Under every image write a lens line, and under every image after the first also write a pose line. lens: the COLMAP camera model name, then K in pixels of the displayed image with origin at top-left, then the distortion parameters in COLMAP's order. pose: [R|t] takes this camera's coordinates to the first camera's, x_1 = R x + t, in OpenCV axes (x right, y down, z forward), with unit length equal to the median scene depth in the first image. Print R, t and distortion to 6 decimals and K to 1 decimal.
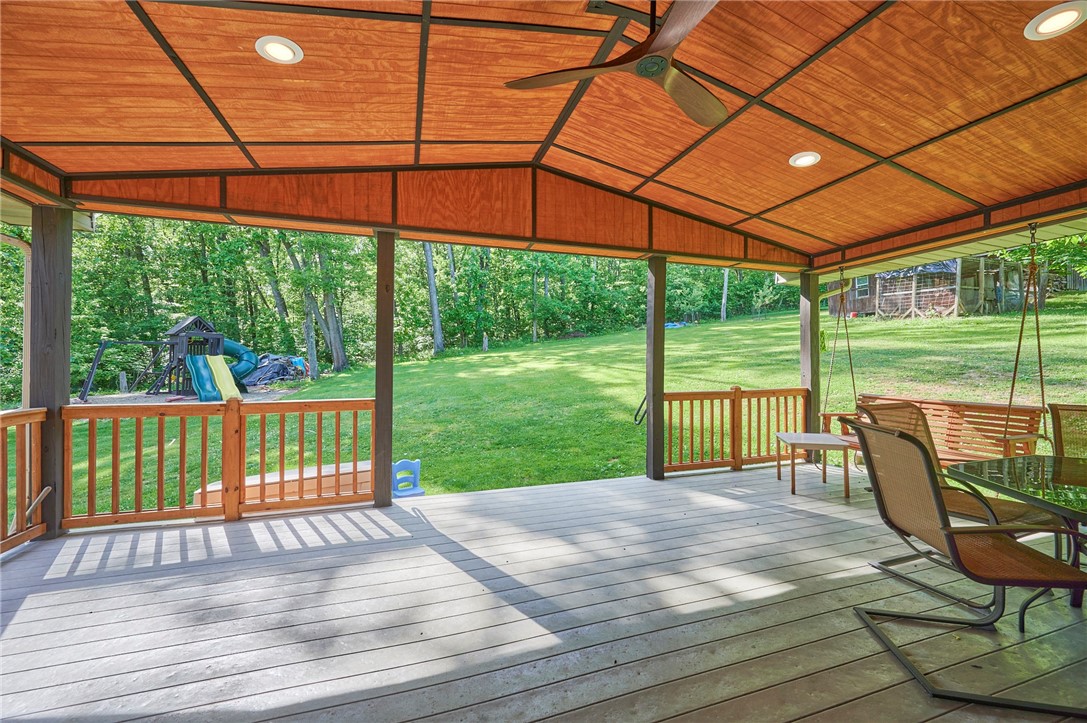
lens RADIAL K [[430.6, 0, 542.4], [0, 430.6, 362.9], [0, 0, 1]] dist [0.002157, 0.000176]
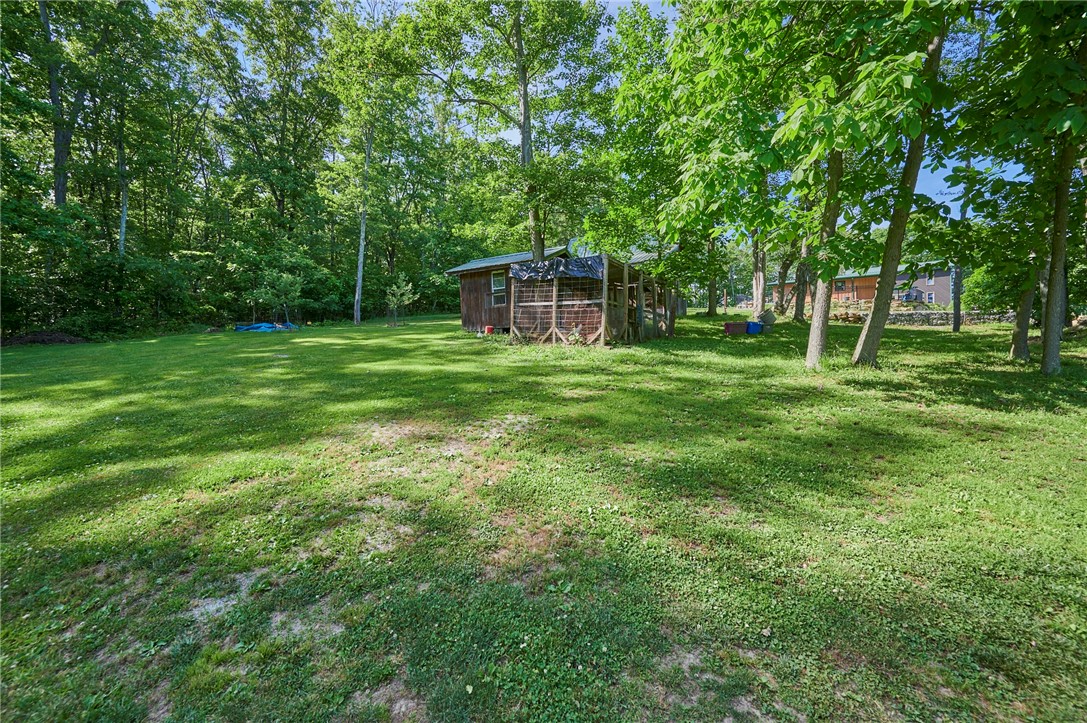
lens RADIAL K [[430.6, 0, 542.8], [0, 430.6, 359.9], [0, 0, 1]] dist [0.002157, 0.000176]
pose [[0.769523, -0.006108, 0.638590, 0.419403], [0.003281, 0.999979, 0.005611, -0.080716], [-0.638611, -0.002223, 0.769527, 0.496913]]
